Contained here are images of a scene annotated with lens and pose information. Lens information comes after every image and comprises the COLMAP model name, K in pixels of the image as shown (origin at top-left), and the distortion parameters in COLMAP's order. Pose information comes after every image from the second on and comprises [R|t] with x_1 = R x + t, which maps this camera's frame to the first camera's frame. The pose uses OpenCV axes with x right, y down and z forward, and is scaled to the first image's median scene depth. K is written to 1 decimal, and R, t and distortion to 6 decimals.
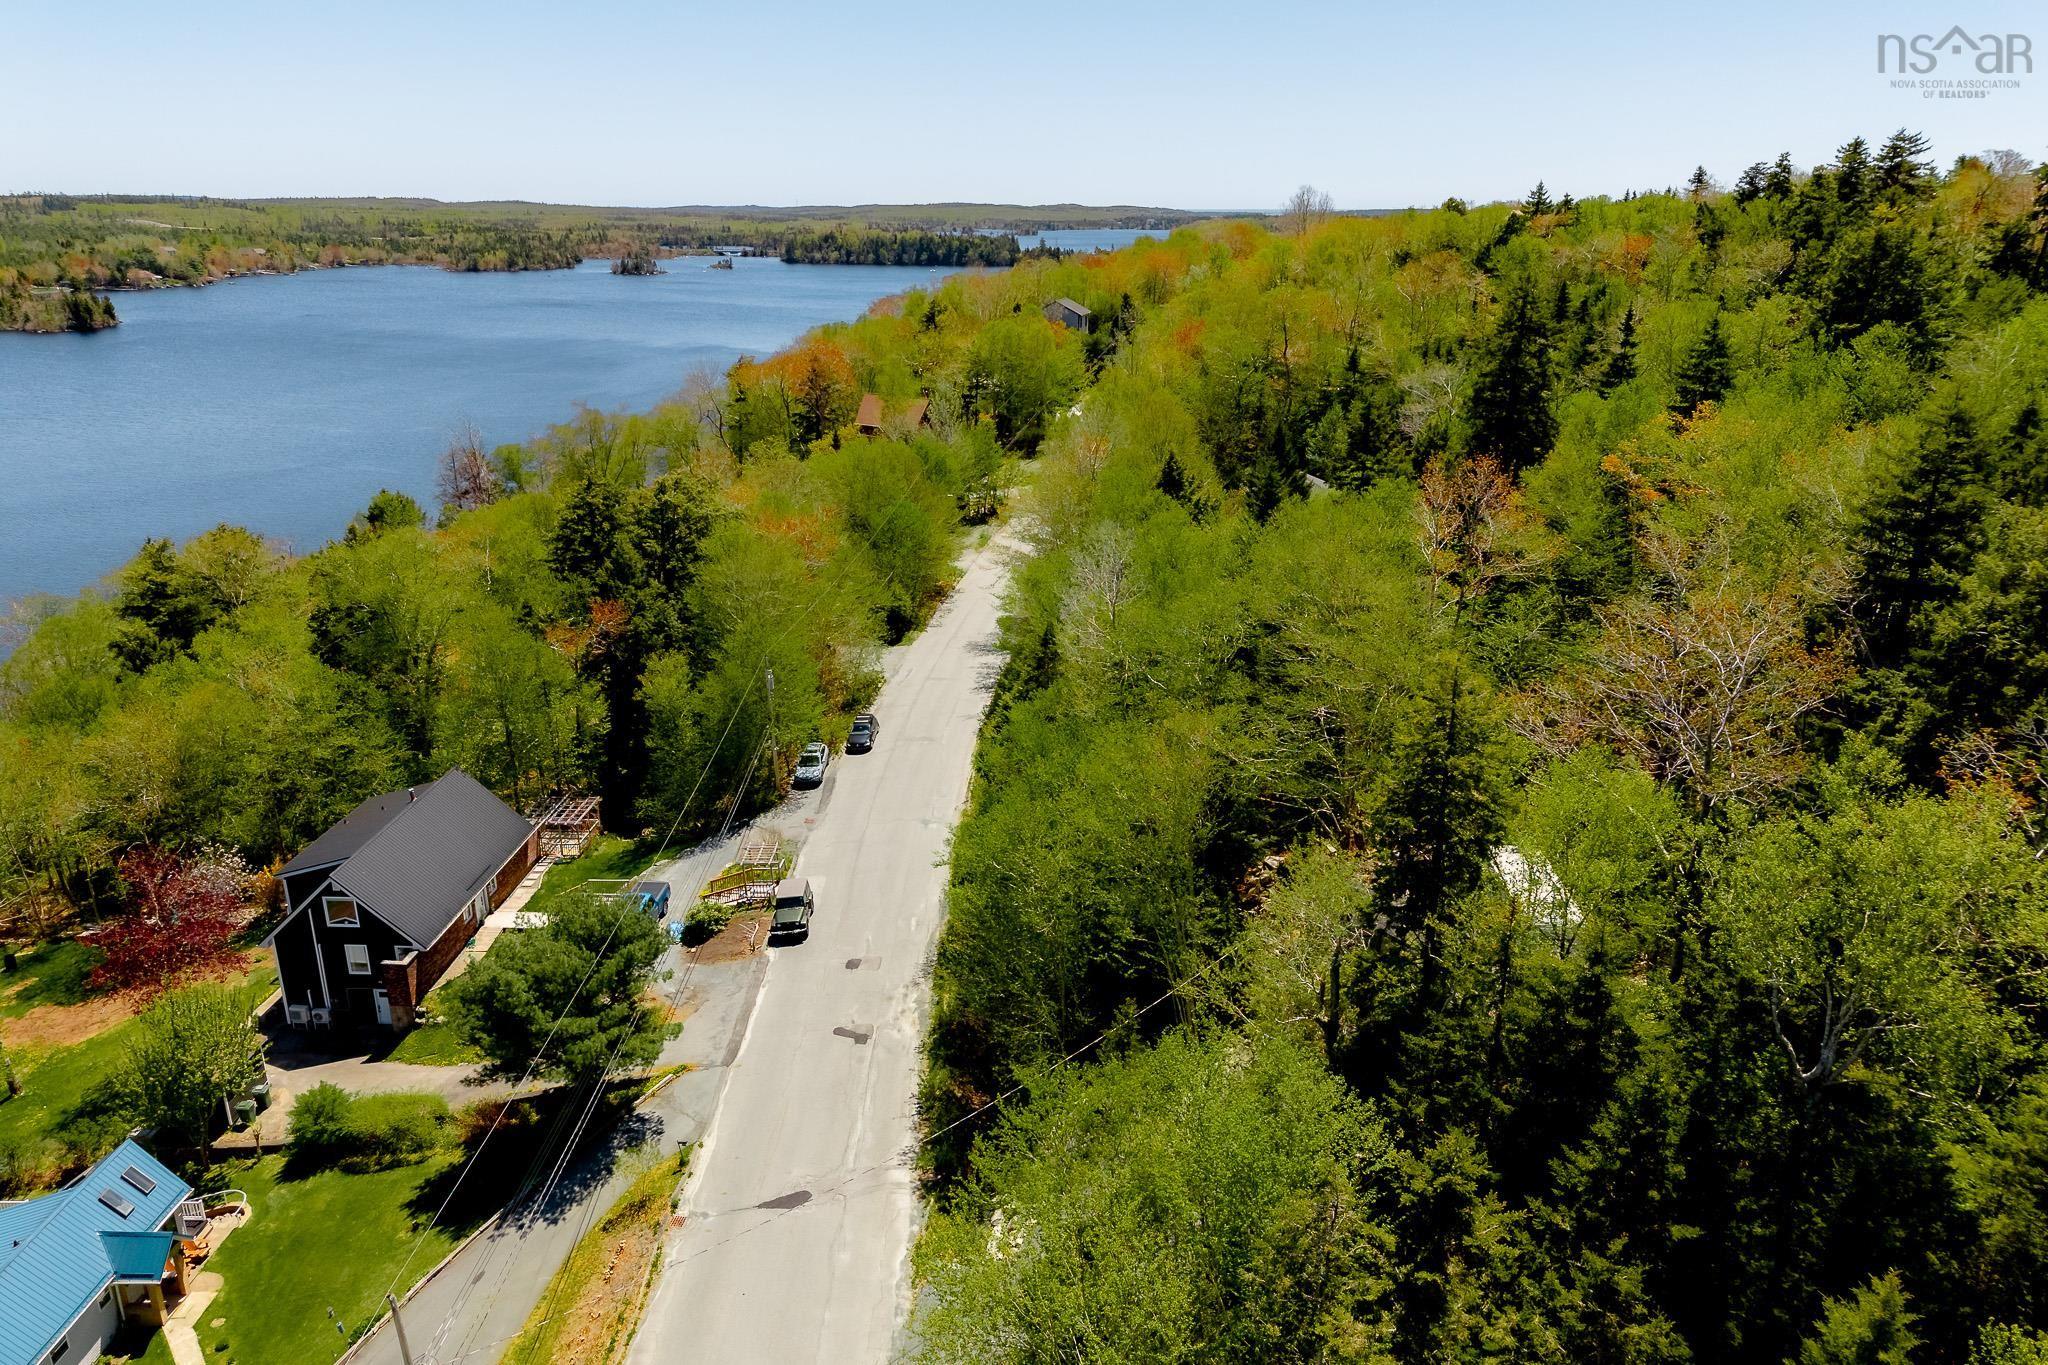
lens RADIAL K [[1355.4, 0, 1019.6], [0, 1355.4, 675.7], [0, 0, 1]] dist [0.050952, -0.028029]
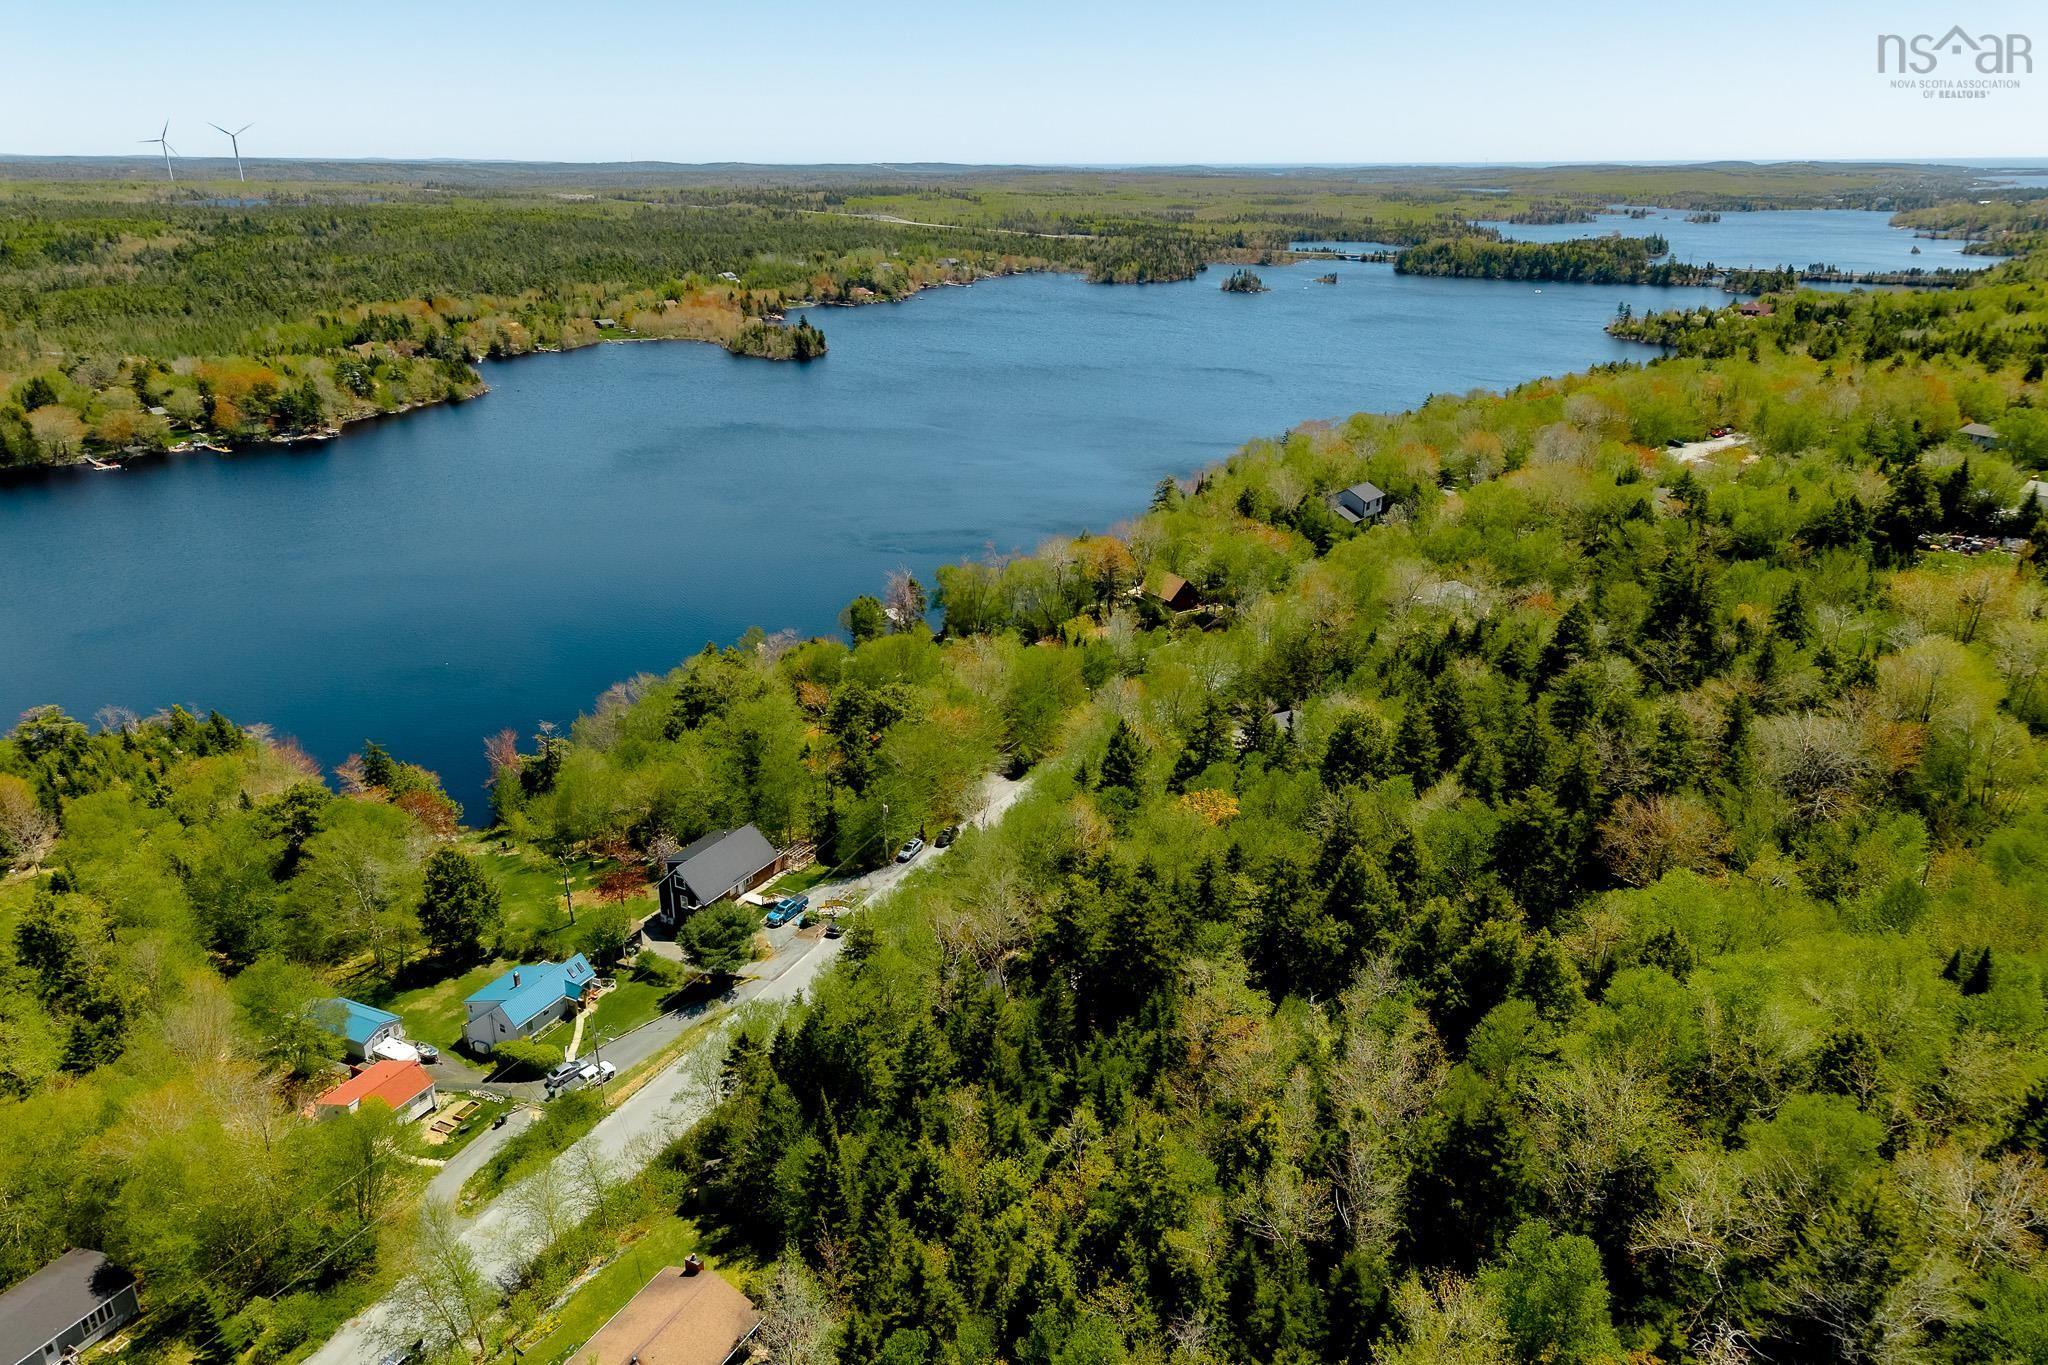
lens RADIAL K [[1355.4, 0, 1024.7], [0, 1355.4, 680.3], [0, 0, 1]] dist [0.050952, -0.028029]
pose [[0.894142, 0.158177, -0.418915, 0.117593], [-0.144248, 0.987408, 0.064946, -0.049695], [0.423913, 0.002356, 0.905700, -0.108947]]
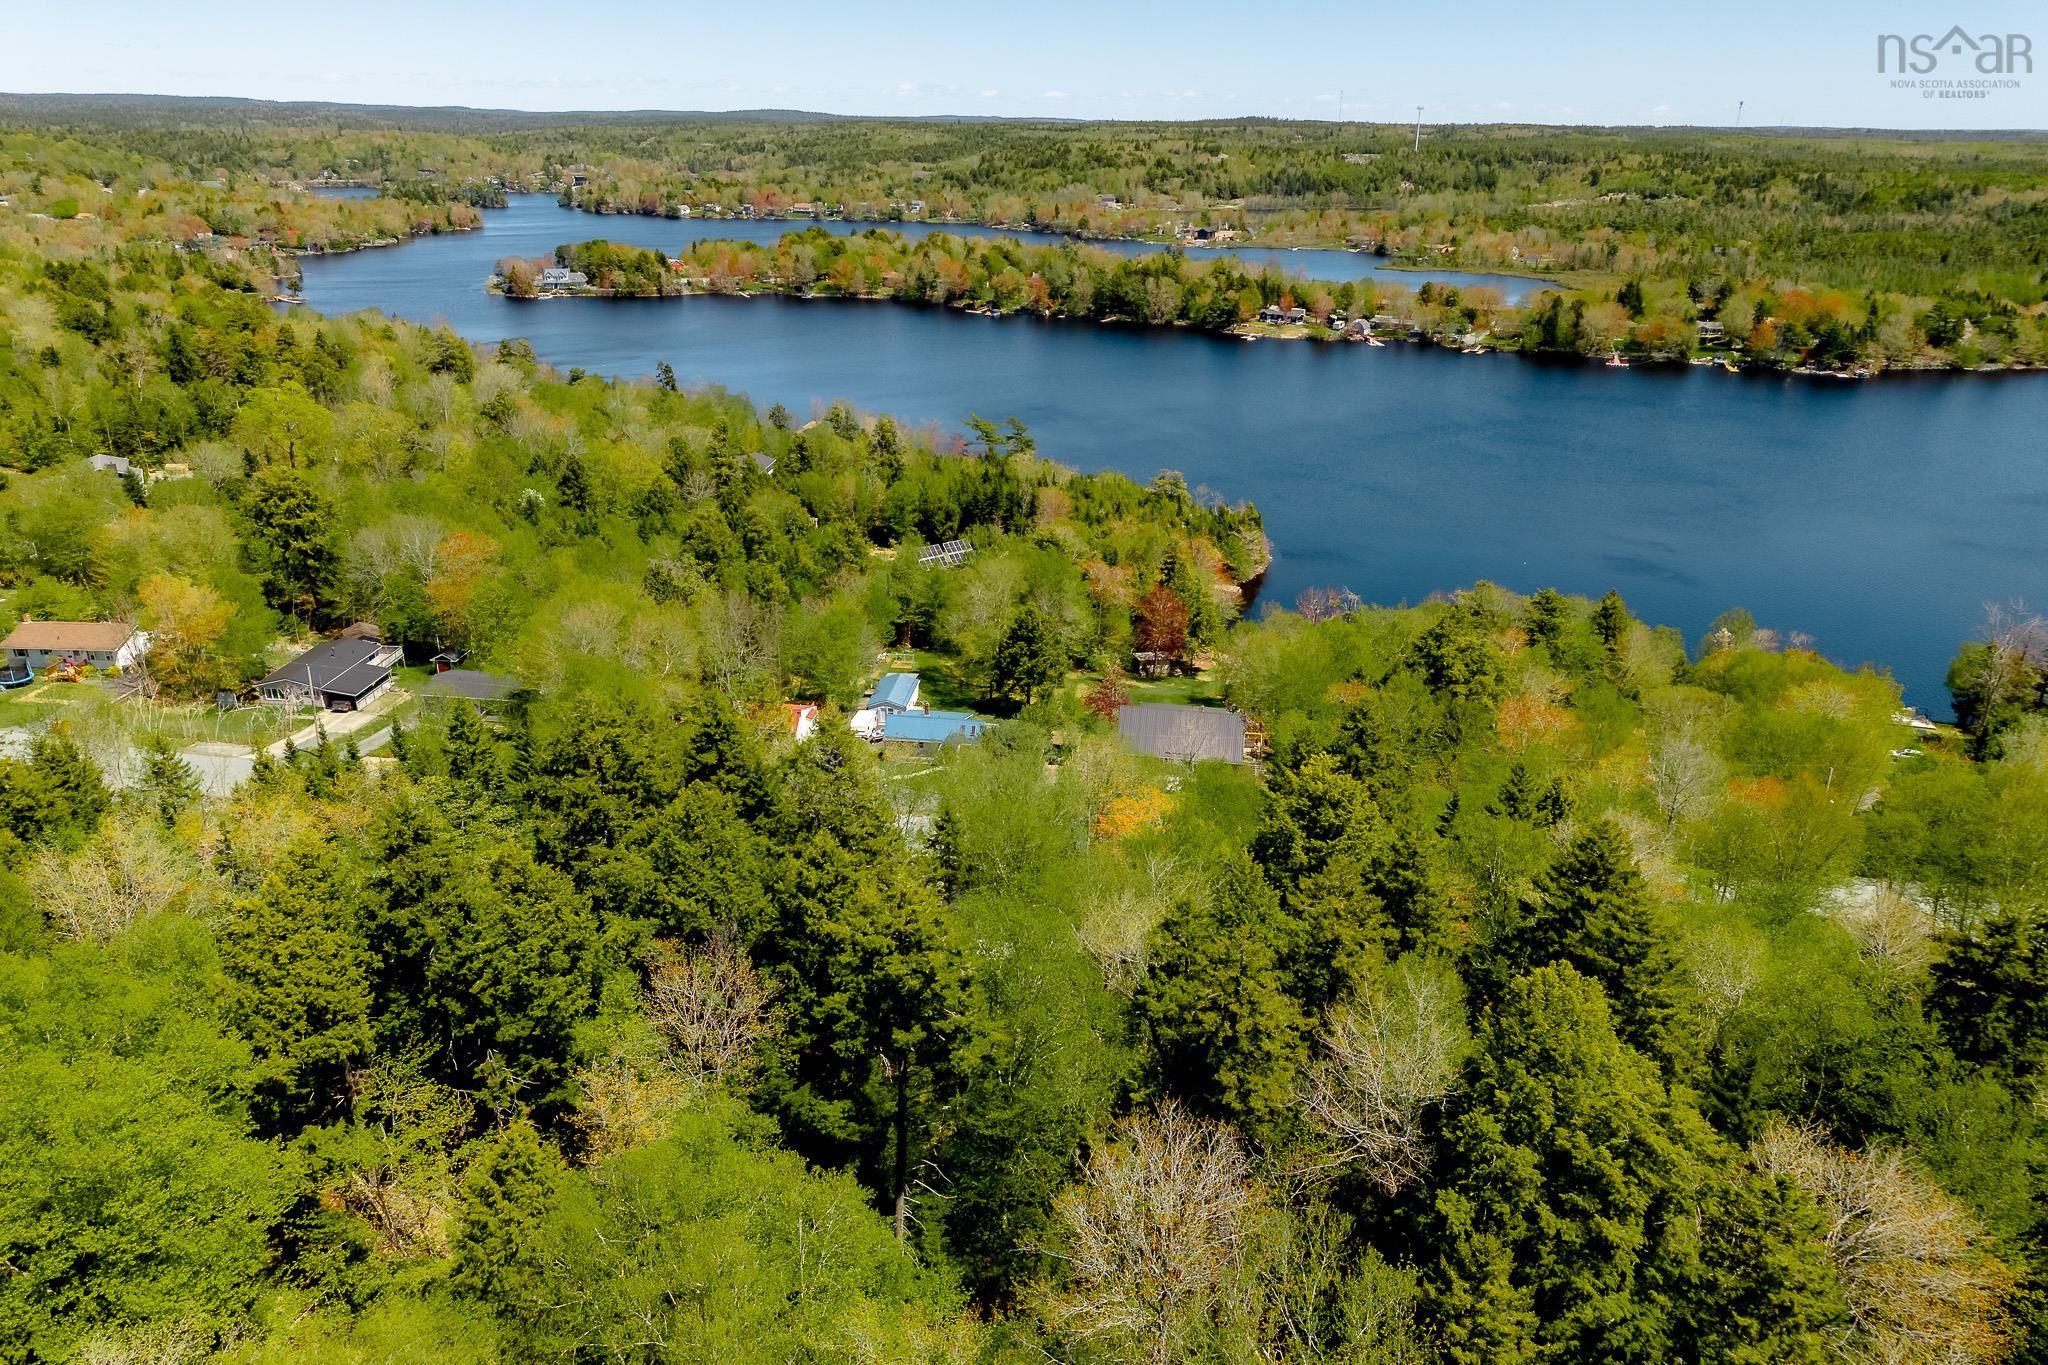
lens RADIAL K [[1355.4, 0, 1025.4], [0, 1355.4, 677.2], [0, 0, 1]] dist [0.050952, -0.028029]
pose [[-0.114085, 0.371182, -0.921525, 0.179491], [-0.333423, 0.859475, 0.387467, -0.081323], [0.935849, 0.351462, 0.025707, 0.084833]]
